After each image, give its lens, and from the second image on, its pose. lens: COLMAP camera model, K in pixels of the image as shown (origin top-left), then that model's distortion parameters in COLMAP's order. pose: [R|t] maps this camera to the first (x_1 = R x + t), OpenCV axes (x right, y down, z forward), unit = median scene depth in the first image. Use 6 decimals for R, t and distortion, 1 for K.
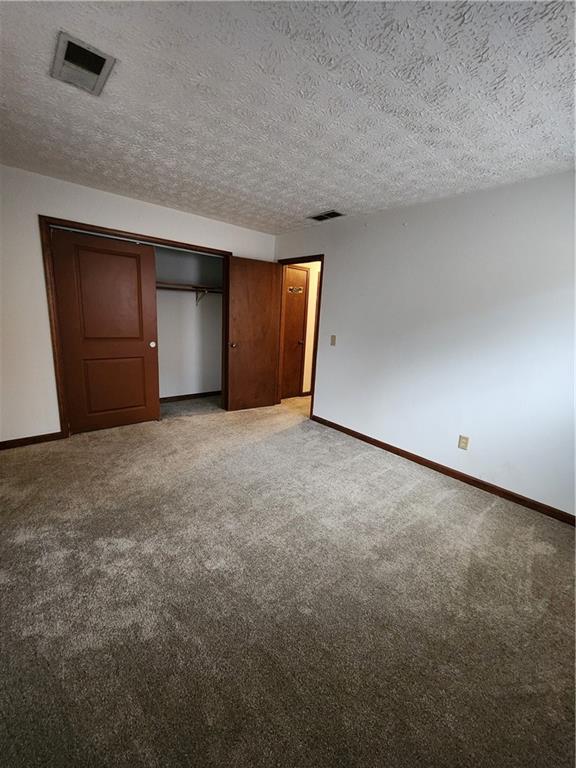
lens RADIAL K [[315.7, 0, 295.5], [0, 315.7, 382.7], [0, 0, 1]] dist [0.000396, -0.000292]
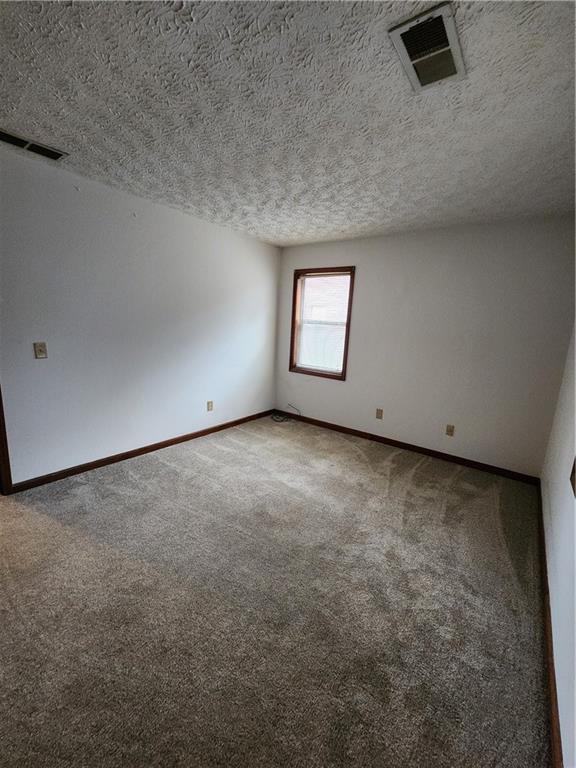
lens RADIAL K [[315.7, 0, 295.5], [0, 315.7, 382.7], [0, 0, 1]] dist [0.000396, -0.000292]
pose [[-0.207524, -0.256426, 0.944023, -0.672587], [0.143967, 0.946518, 0.288752, -0.204355], [-0.967578, 0.195831, -0.159509, 0.689759]]
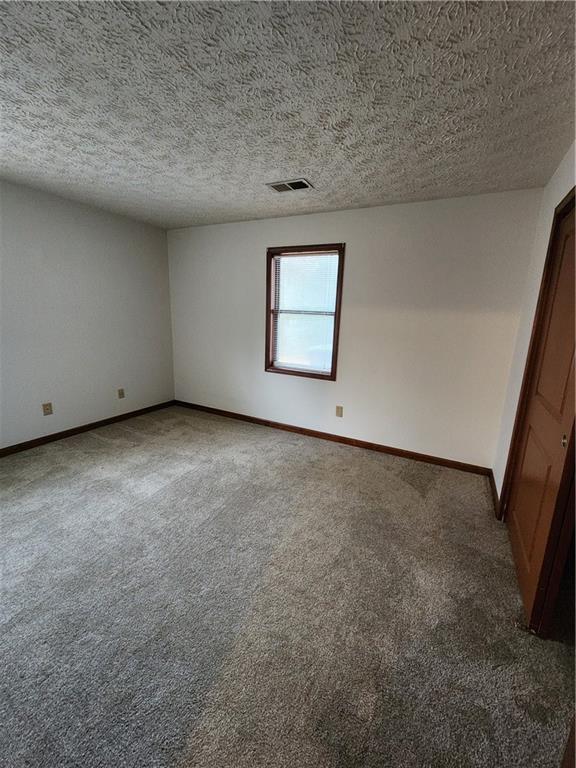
lens RADIAL K [[315.7, 0, 295.5], [0, 315.7, 382.7], [0, 0, 1]] dist [0.000396, -0.000292]
pose [[-0.926108, -0.014305, -0.376986, -0.018245], [-0.169780, 0.908171, 0.382623, -0.287230], [0.336894, 0.418355, -0.843493, 1.257876]]
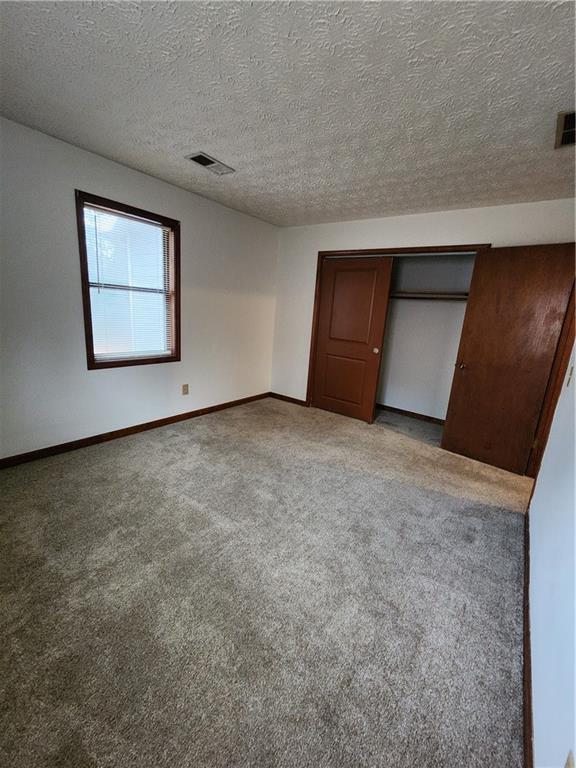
lens RADIAL K [[315.7, 0, 295.5], [0, 315.7, 382.7], [0, 0, 1]] dist [0.000396, -0.000292]
pose [[0.216939, 0.183897, -0.958707, 0.554188], [-0.270485, 0.954966, 0.121974, -0.080282], [0.937964, 0.232855, 0.256911, 0.538697]]
